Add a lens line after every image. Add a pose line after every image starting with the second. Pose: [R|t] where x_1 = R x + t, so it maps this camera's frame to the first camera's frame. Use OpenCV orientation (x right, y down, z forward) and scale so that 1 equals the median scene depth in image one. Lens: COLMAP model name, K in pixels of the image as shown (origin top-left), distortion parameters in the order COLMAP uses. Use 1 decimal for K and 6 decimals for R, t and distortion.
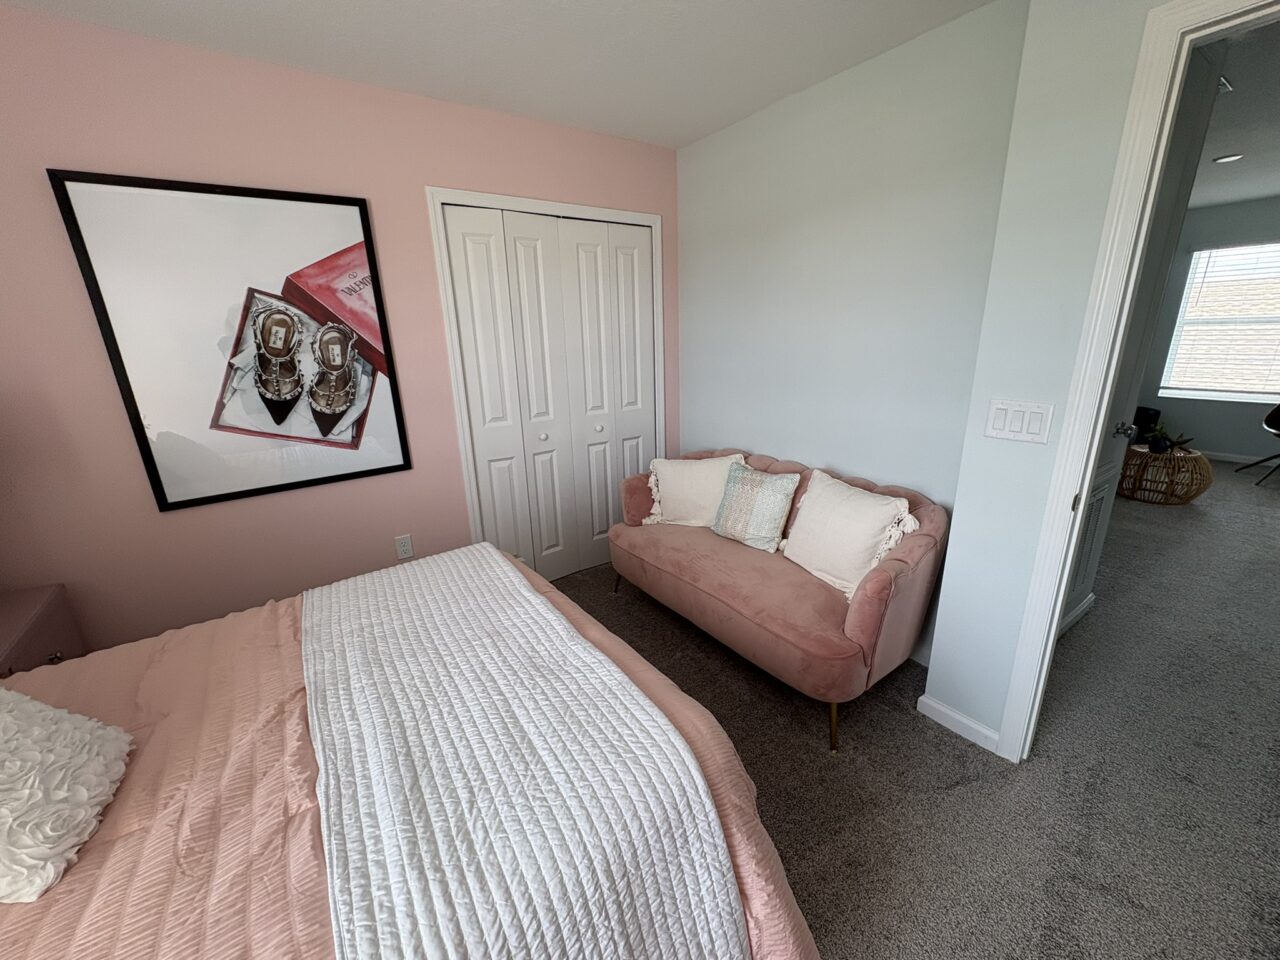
lens RADIAL K [[509.0, 0, 639.4], [0, 509.0, 480.4], [0, 0, 1]] dist [0.004620, -0.000185]
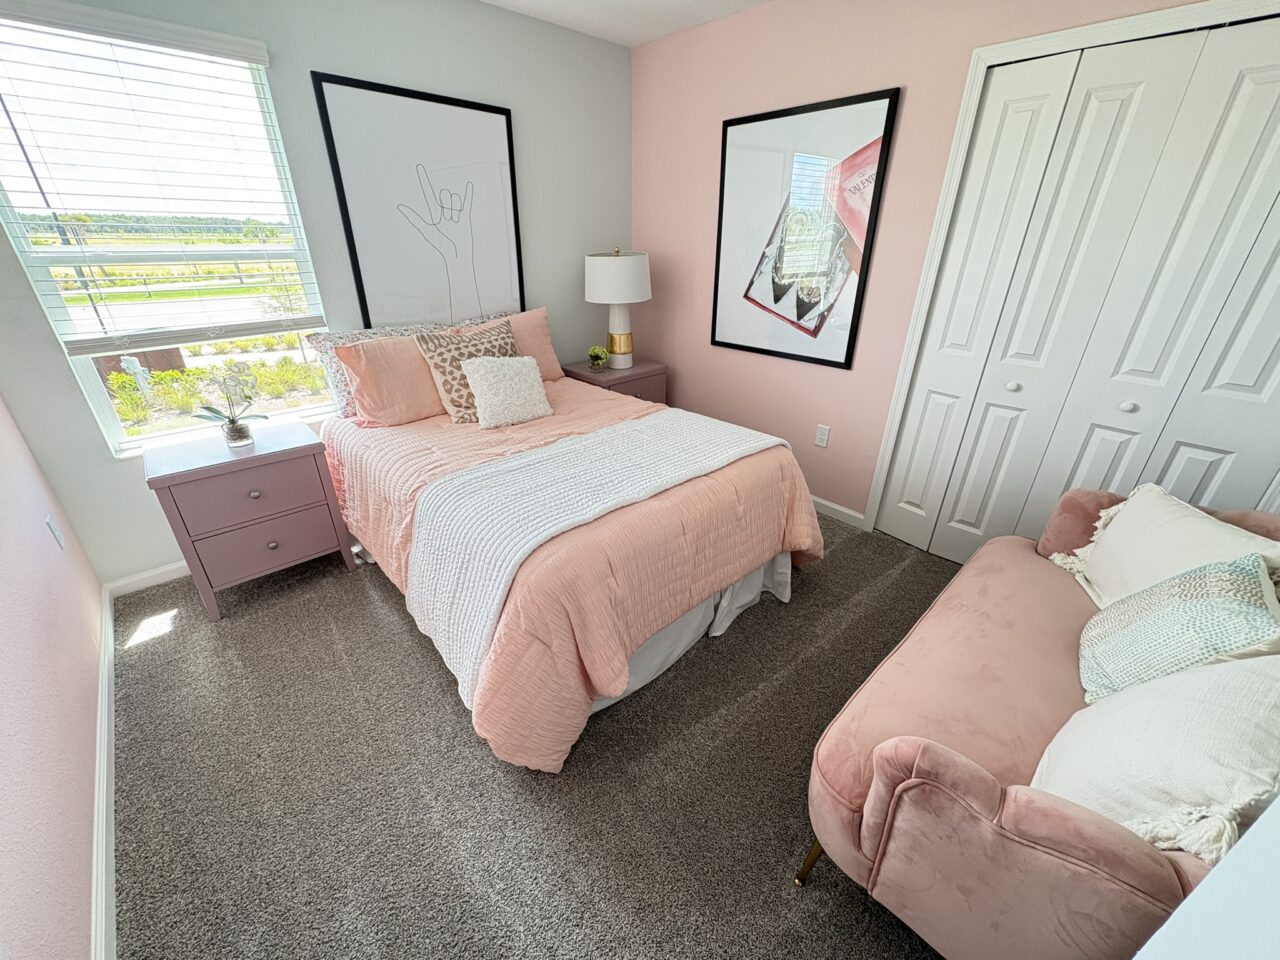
lens RADIAL K [[509.0, 0, 634.7], [0, 509.0, 478.1], [0, 0, 1]] dist [0.004620, -0.000185]
pose [[0.136572, 0.458997, -0.877878, 0.579429], [-0.292820, 0.865287, 0.406859, -0.141839], [0.946364, 0.201495, 0.252578, 0.396067]]
